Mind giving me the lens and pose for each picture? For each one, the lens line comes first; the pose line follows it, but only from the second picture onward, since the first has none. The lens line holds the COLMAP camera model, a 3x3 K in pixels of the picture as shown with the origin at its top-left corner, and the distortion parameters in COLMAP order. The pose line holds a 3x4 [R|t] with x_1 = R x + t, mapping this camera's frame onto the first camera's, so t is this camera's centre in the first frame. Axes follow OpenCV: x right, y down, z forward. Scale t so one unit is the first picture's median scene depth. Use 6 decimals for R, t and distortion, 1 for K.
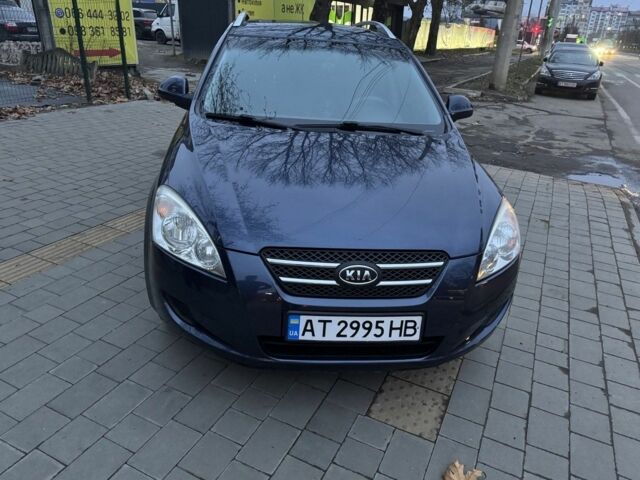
lens RADIAL K [[455.6, 0, 322.6], [0, 455.6, 236.5], [0, 0, 1]] dist [0.084676, -0.110810]
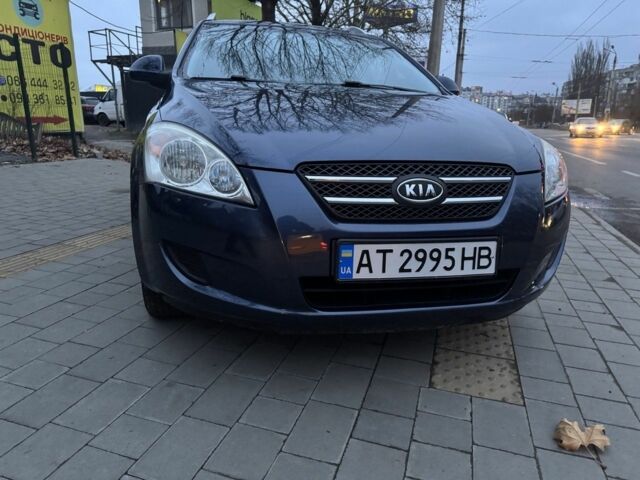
lens RADIAL K [[434.8, 0, 320.0], [0, 434.8, 240.0], [0, 0, 1]] dist [0.056857, -0.063774]
pose [[0.989965, -0.068524, 0.123583, -0.188511], [0.085315, 0.987009, -0.136143, 0.249296], [-0.112648, 0.145320, 0.982951, 0.267247]]
